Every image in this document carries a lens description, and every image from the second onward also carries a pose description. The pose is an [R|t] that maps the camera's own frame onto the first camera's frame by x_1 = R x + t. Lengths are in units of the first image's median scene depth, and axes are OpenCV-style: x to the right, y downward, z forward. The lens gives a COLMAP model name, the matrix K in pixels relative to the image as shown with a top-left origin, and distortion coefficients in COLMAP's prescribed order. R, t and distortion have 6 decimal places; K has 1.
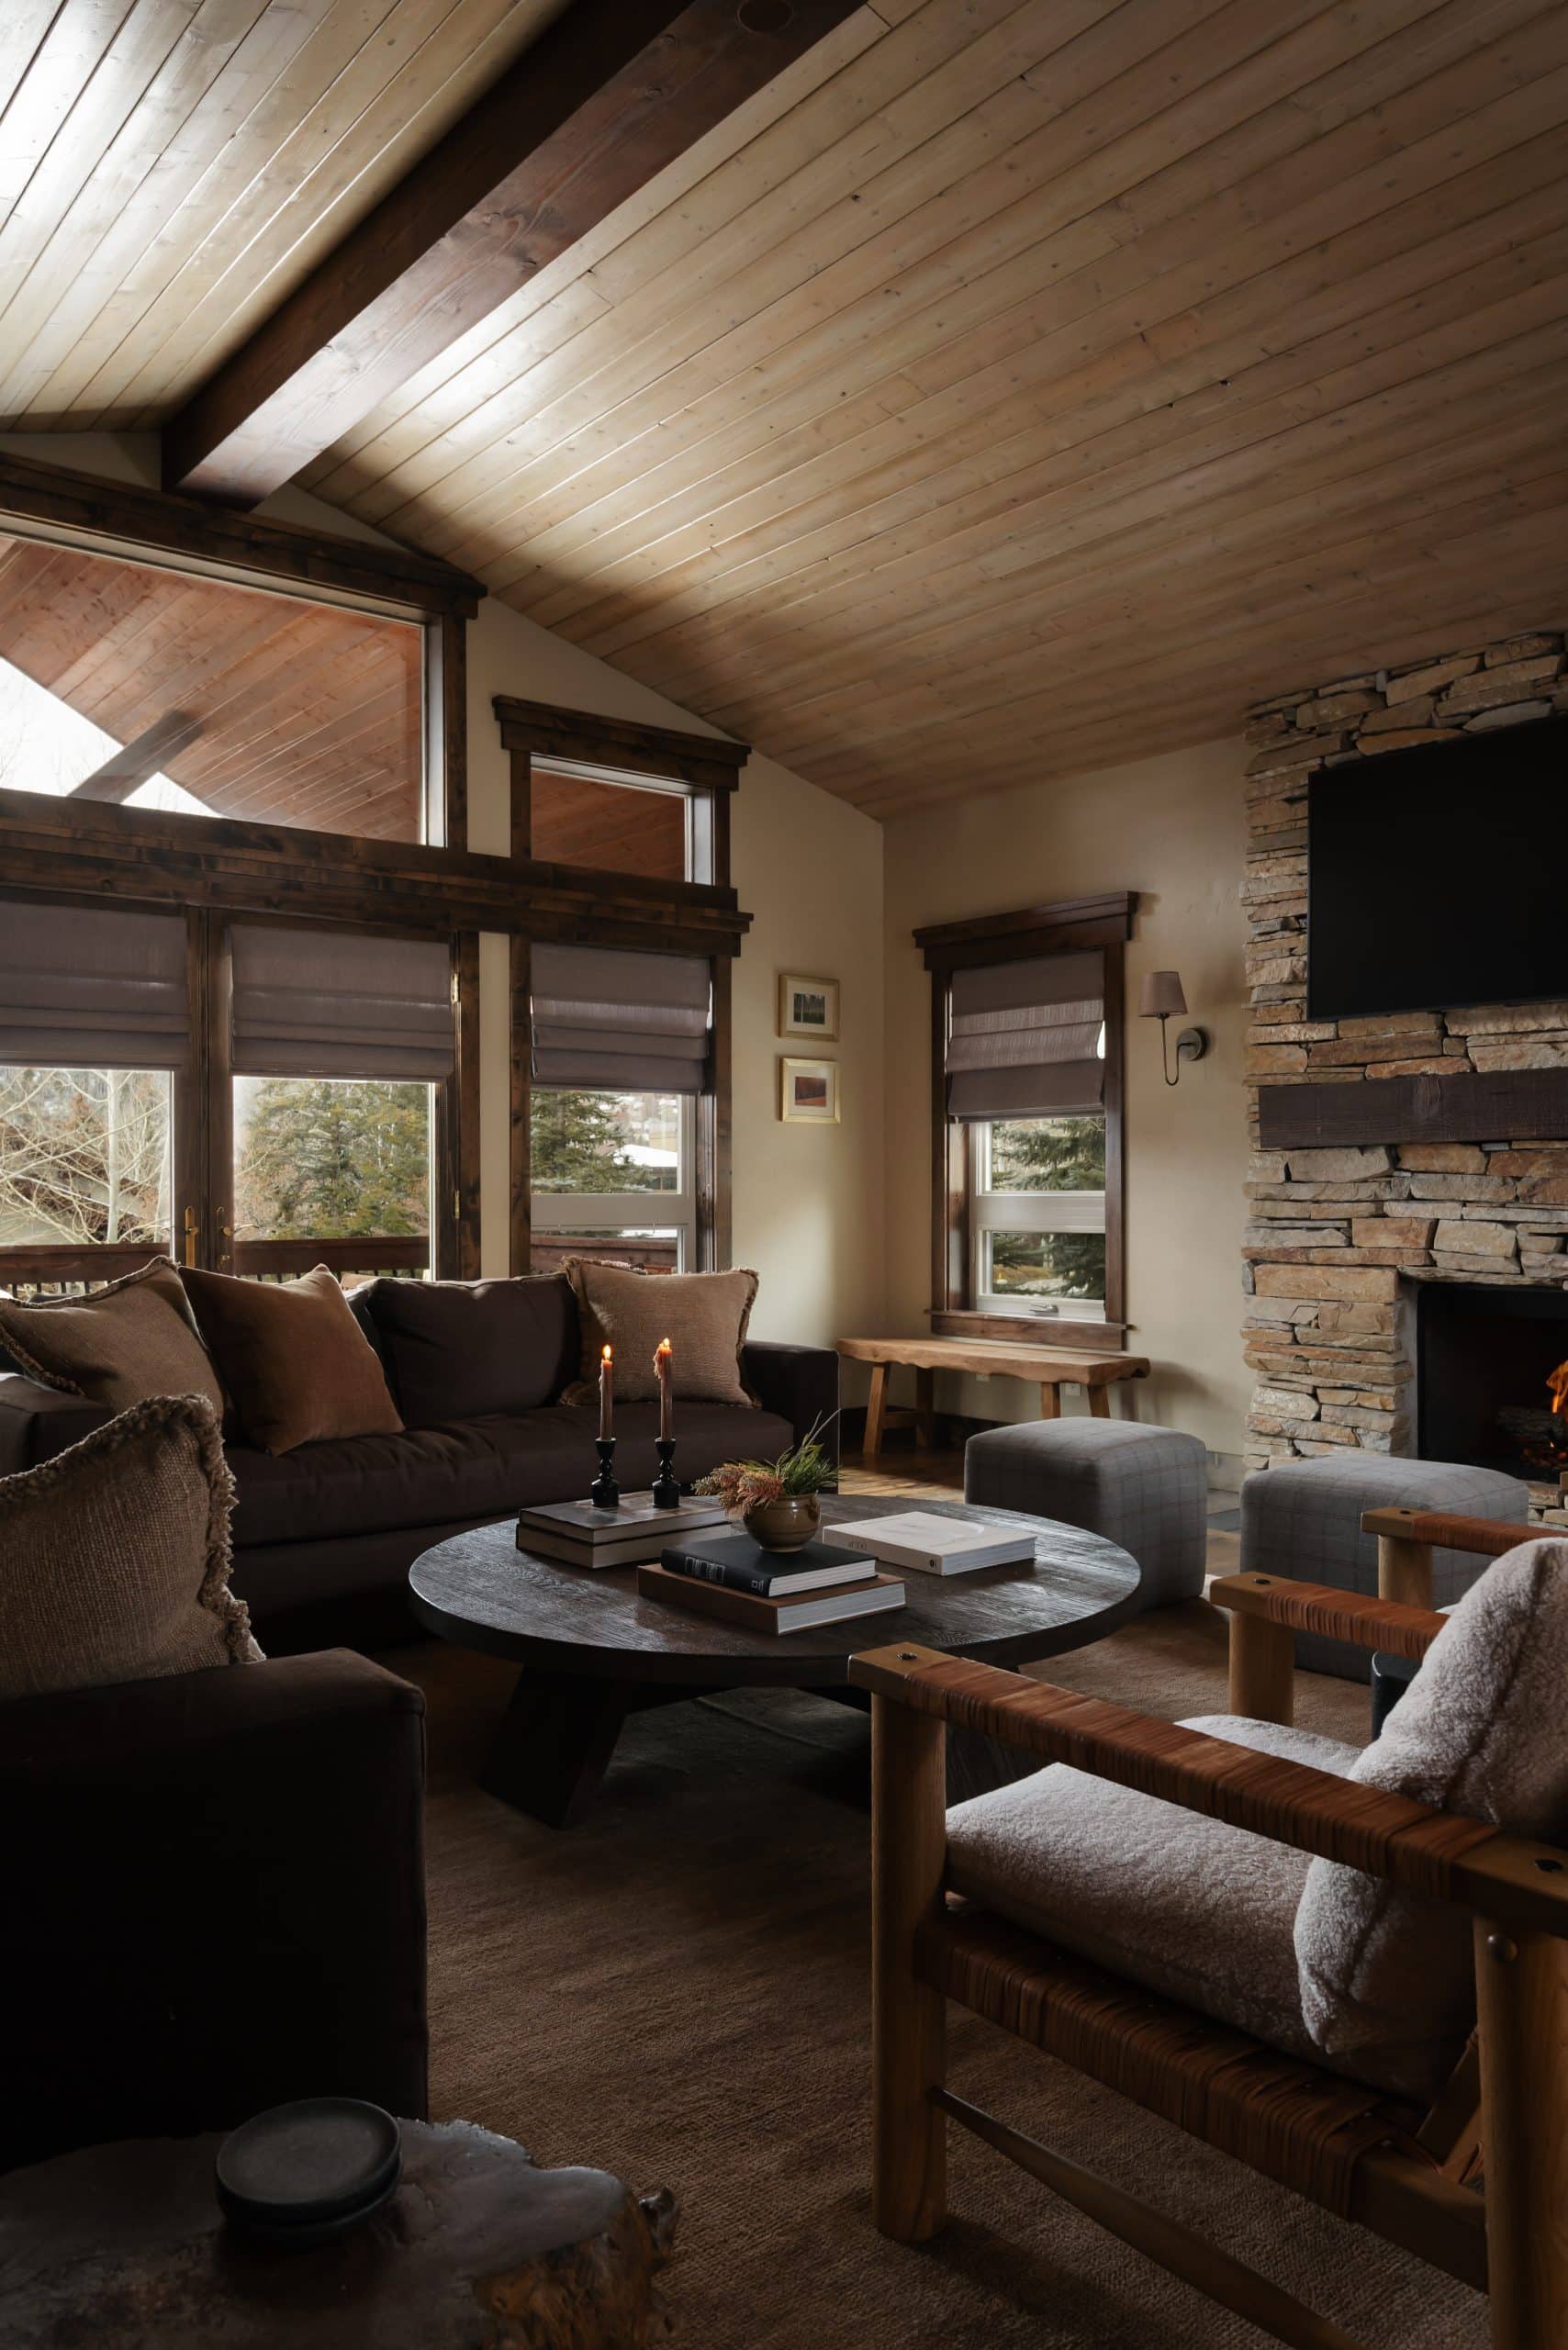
lens RADIAL K [[1697.2, 0, 779.9], [0, 1697.2, 1181.7], [0, 0, 1]] dist [0.012856, -0.001969]
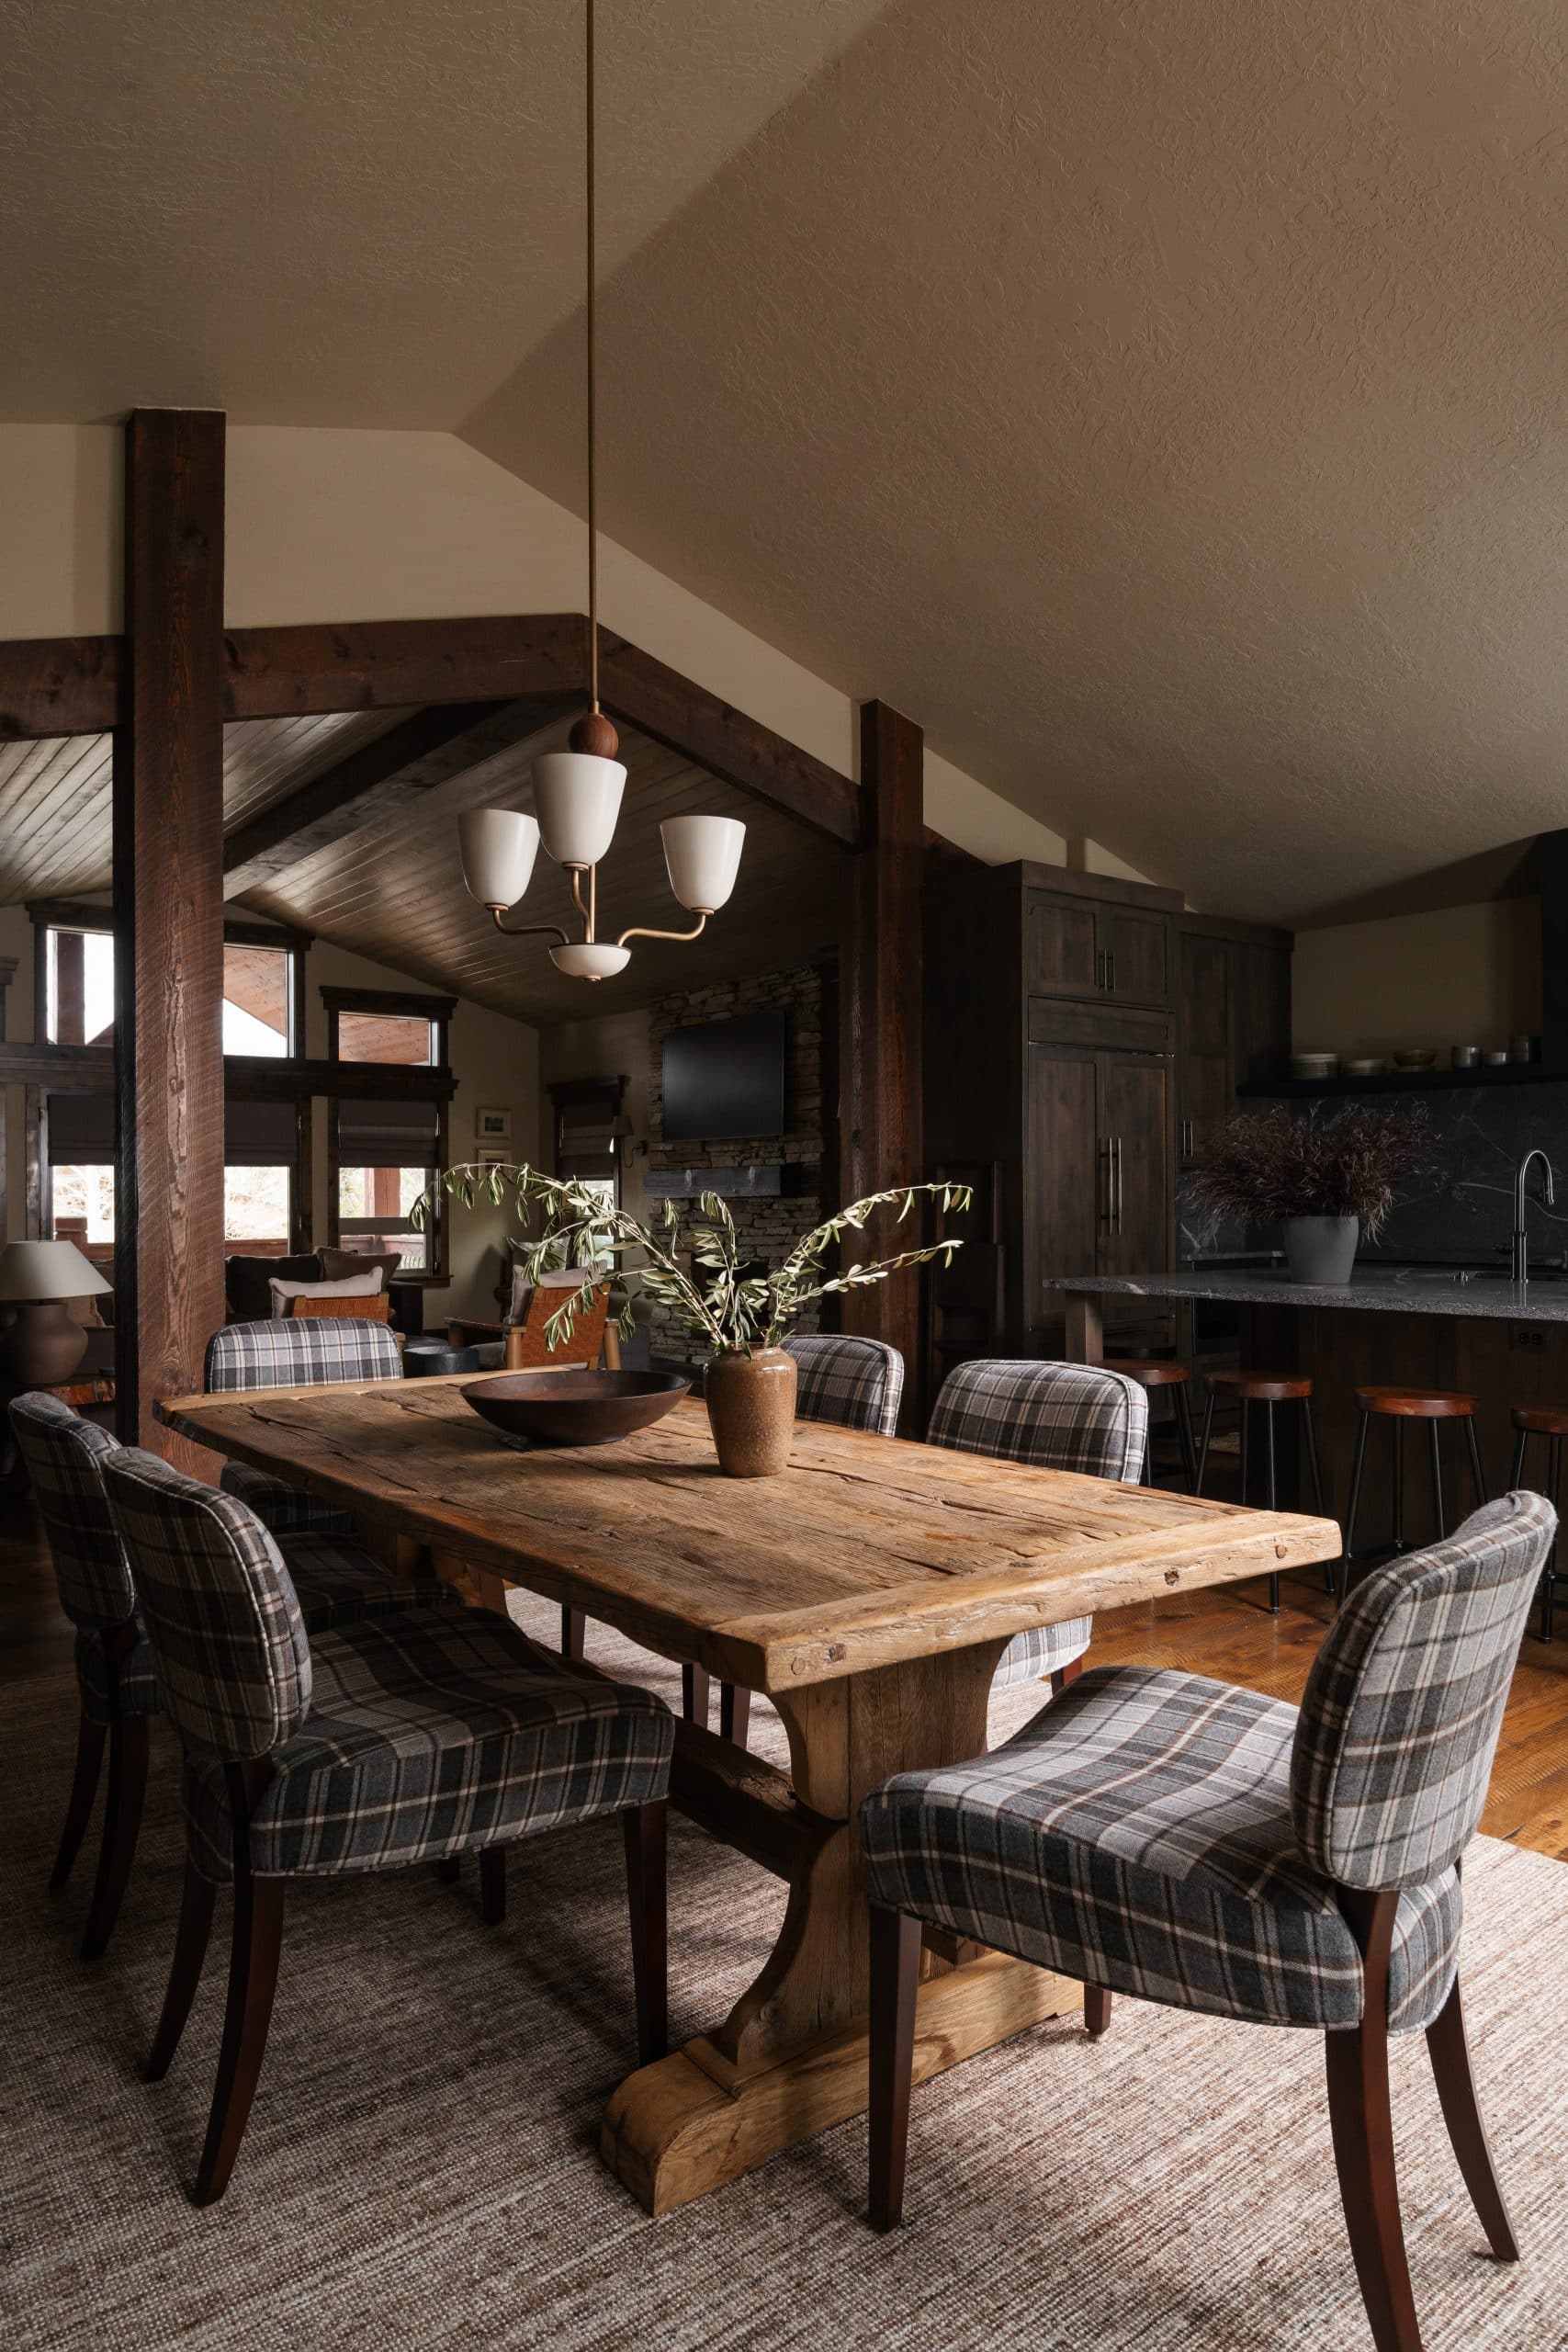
lens RADIAL K [[1414.5, 0, 770.0], [0, 1414.5, 1183.2], [0, 0, 1]] dist [-0.012099, 0.001043]
pose [[0.999882, 0.000217, -0.015364, 0.476432], [-0.000312, 0.999981, -0.006218, -0.027795], [0.015362, 0.006222, 0.999863, -0.863395]]
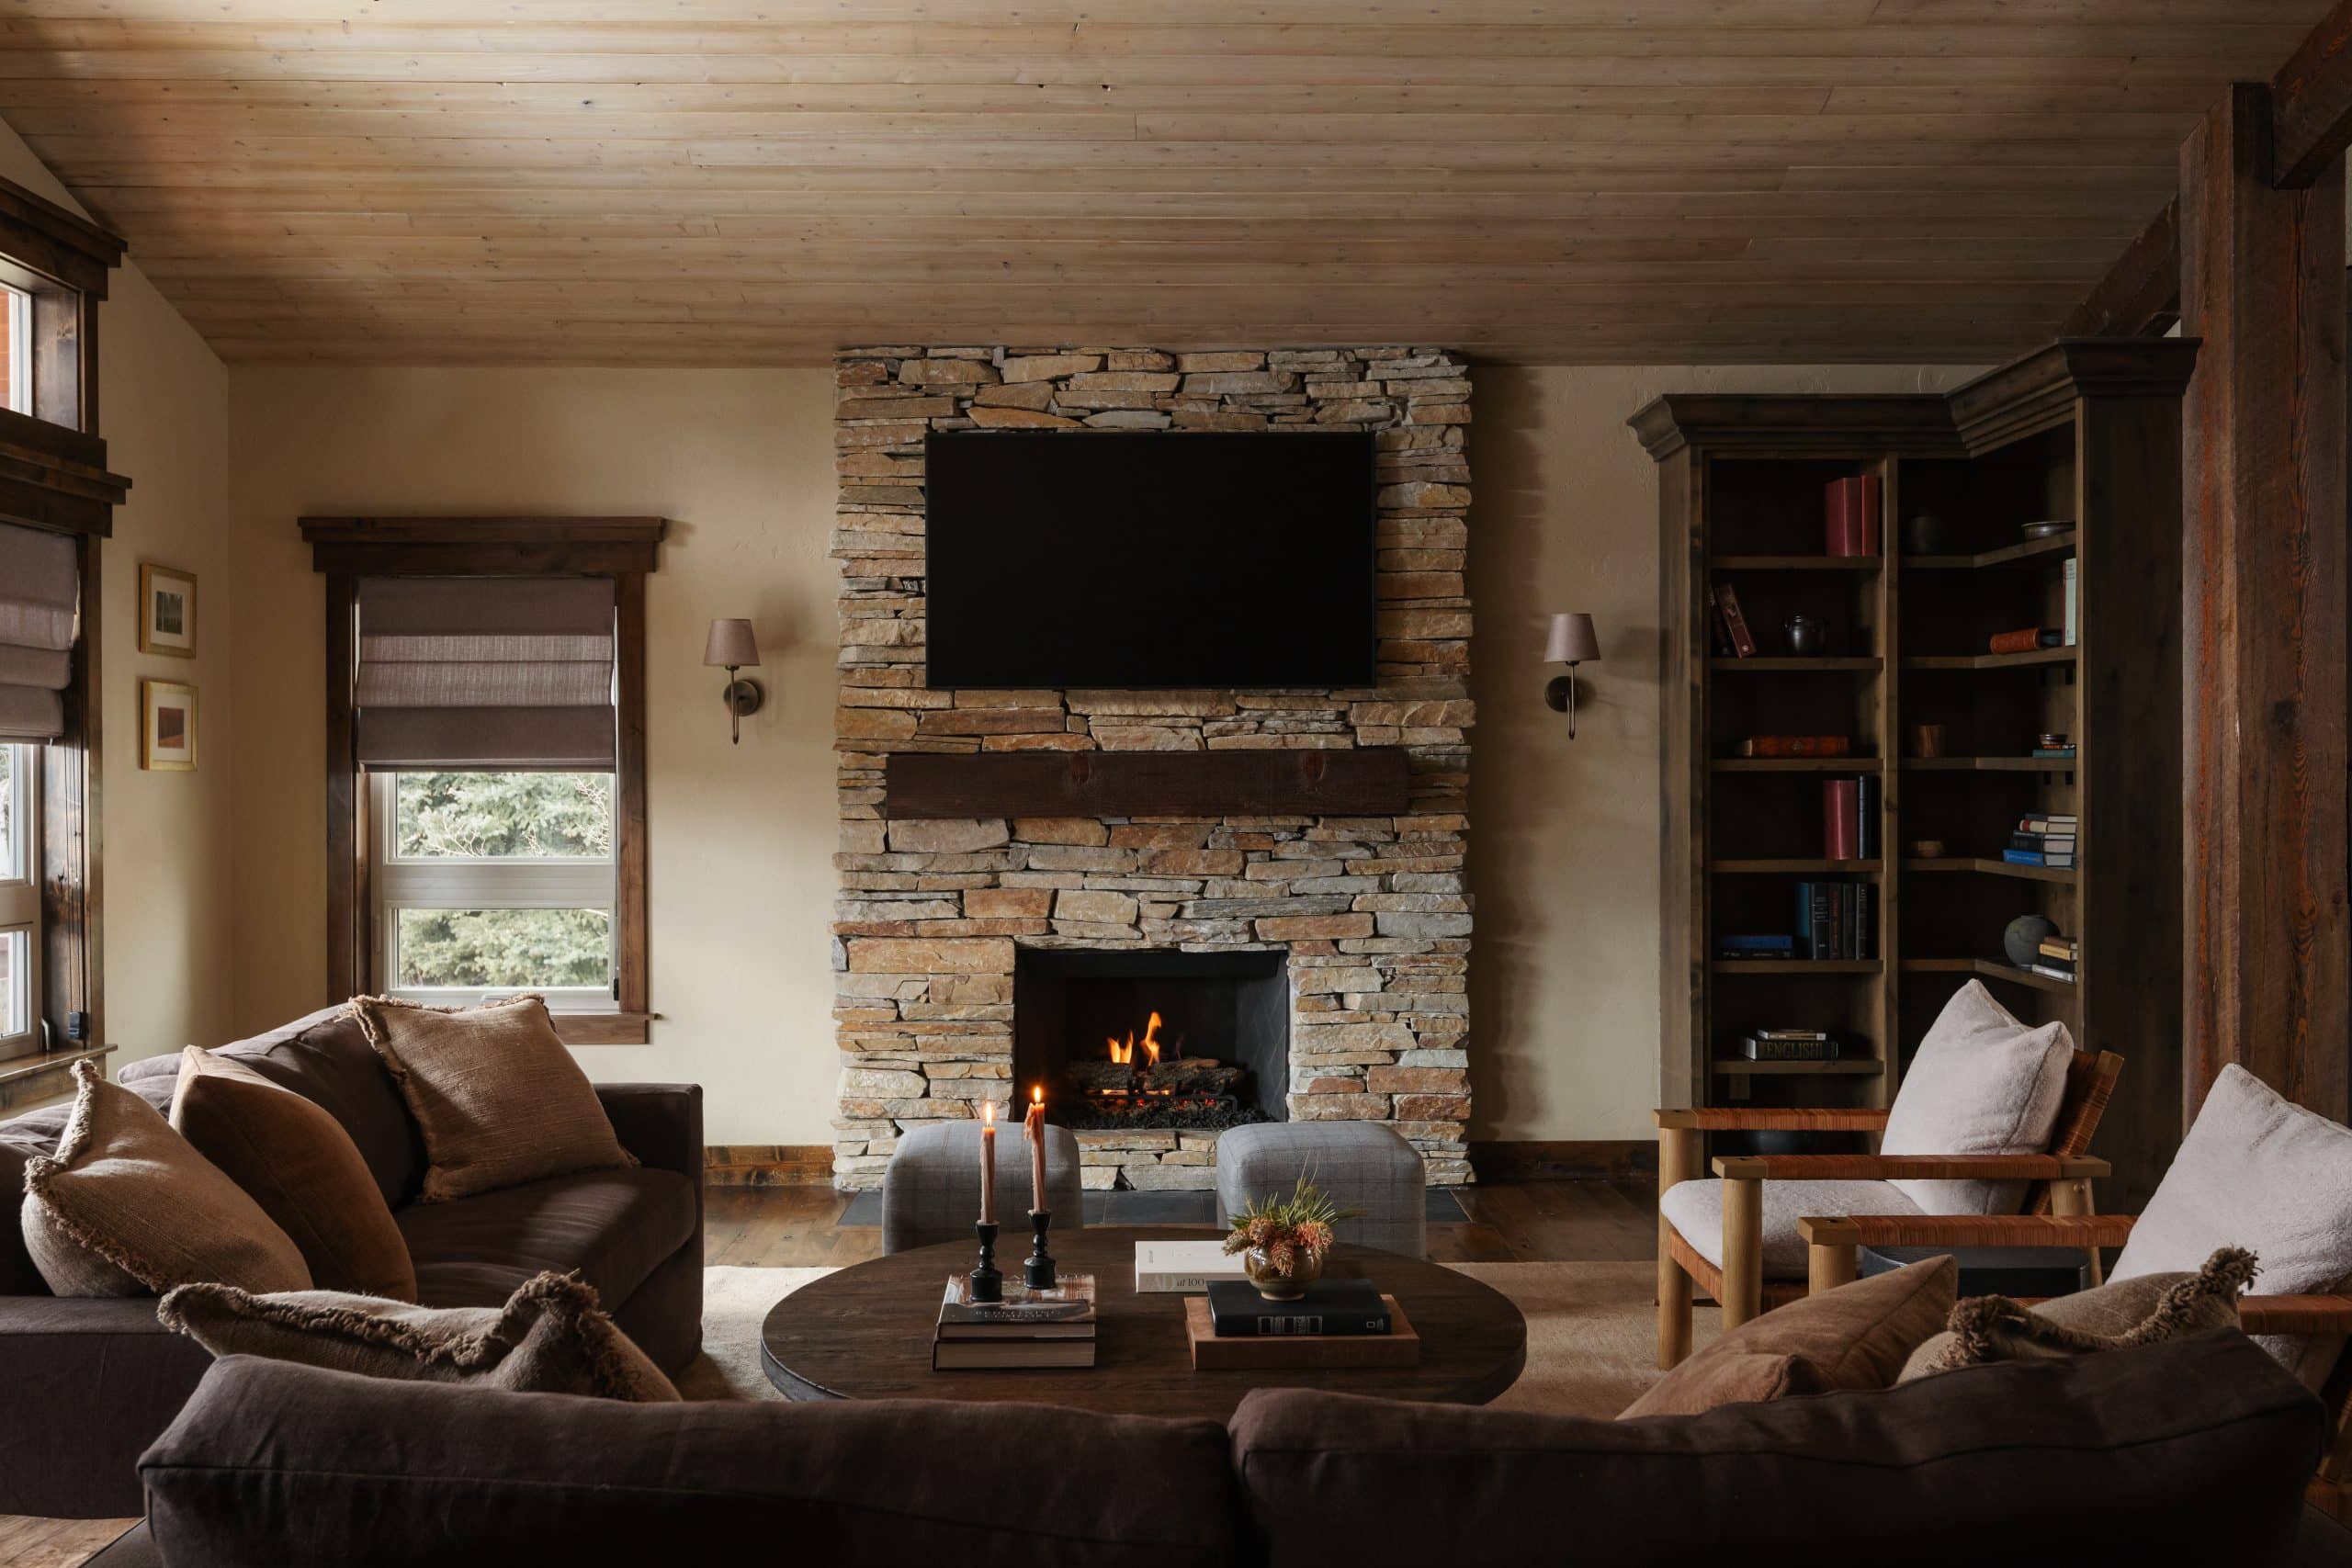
lens RADIAL K [[2049.4, 0, 1173.0], [0, 2049.4, 785.0], [0, 0, 1]] dist [0.012112, 0.001275]
pose [[0.626316, 0.000581, 0.779569, -0.510338], [-0.005241, 0.999980, 0.003466, -0.043447], [-0.779552, -0.006256, 0.626306, 0.151836]]
